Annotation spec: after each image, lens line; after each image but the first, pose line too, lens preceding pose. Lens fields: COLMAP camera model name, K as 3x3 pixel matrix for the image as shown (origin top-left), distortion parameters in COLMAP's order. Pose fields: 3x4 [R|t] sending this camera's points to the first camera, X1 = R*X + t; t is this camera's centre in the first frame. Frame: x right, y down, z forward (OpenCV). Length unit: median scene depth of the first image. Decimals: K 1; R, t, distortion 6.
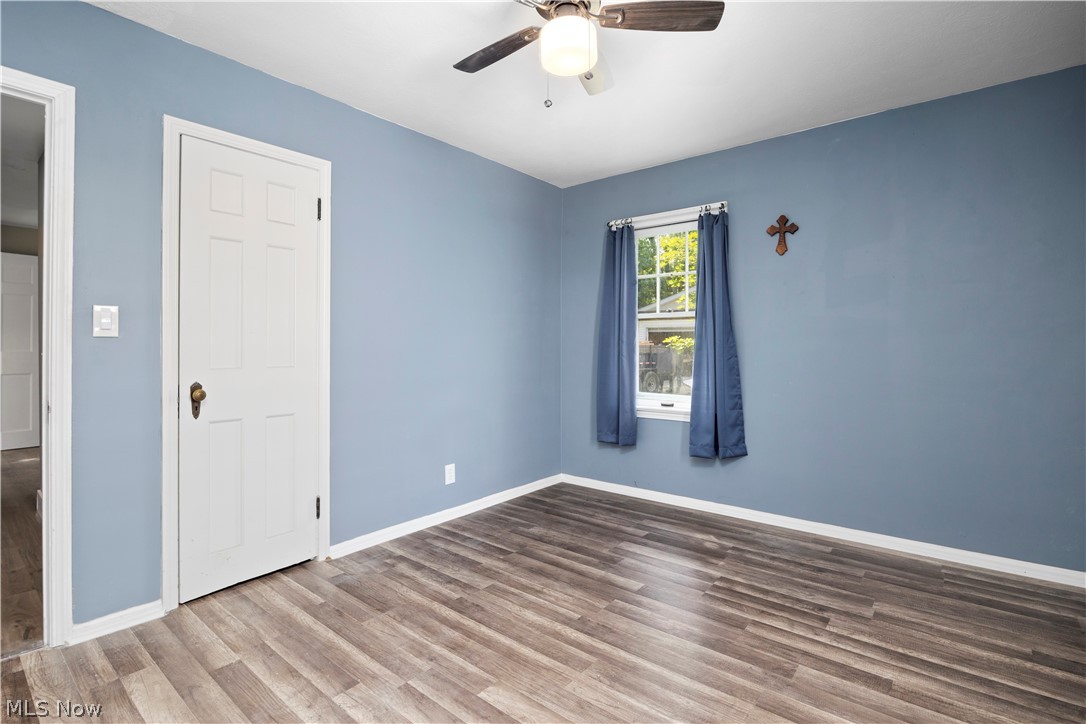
lens RADIAL K [[506.7, 0, 545.5], [0, 506.7, 353.8], [0, 0, 1]] dist [-0.017417, 0.000812]
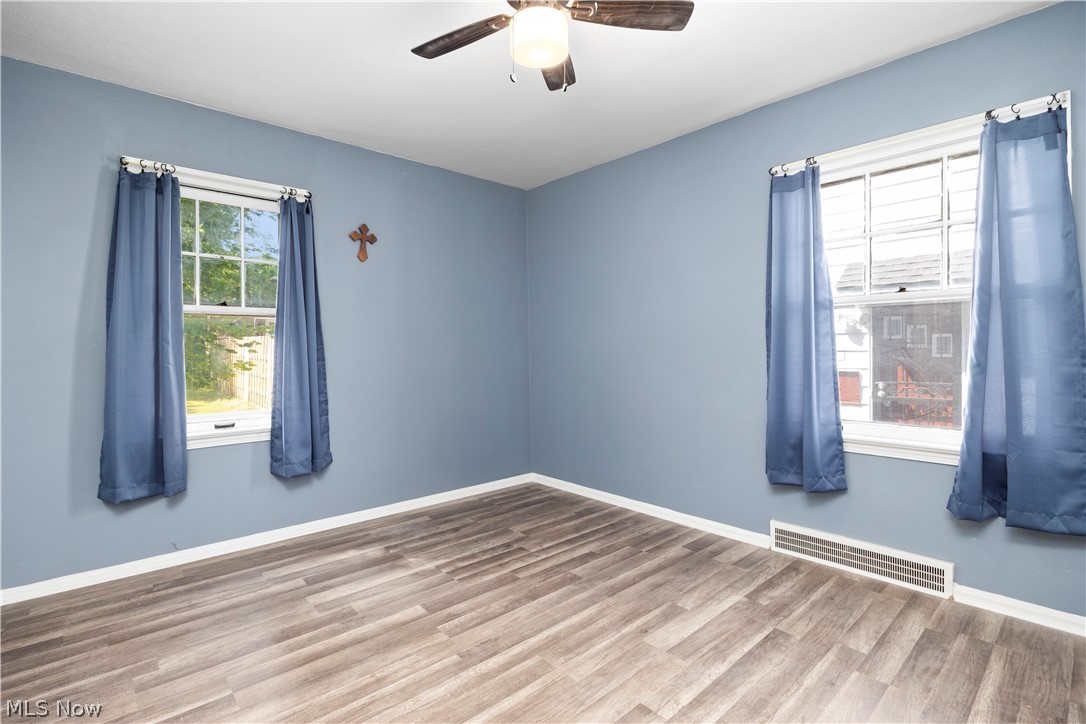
lens RADIAL K [[506.7, 0, 542.6], [0, 506.7, 353.6], [0, 0, 1]] dist [-0.017417, 0.000812]
pose [[0.161274, -0.013034, 0.986824, -0.615328], [0.022048, 0.999711, 0.009601, -0.007856], [-0.986663, 0.020209, 0.161515, 0.563161]]
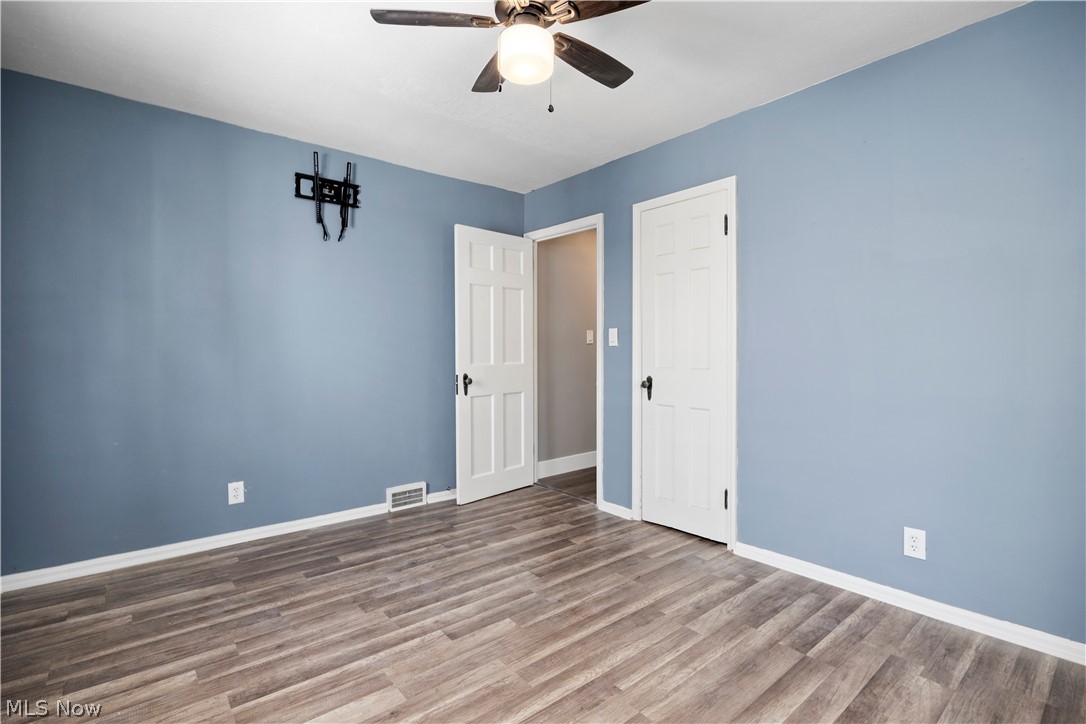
lens RADIAL K [[506.7, 0, 545.1], [0, 506.7, 358.7], [0, 0, 1]] dist [-0.017417, 0.000812]
pose [[-0.189452, 0.011790, -0.981819, 0.696429], [-0.011141, 0.999838, 0.014156, -0.009406], [0.981827, 0.013620, -0.189290, 0.824021]]
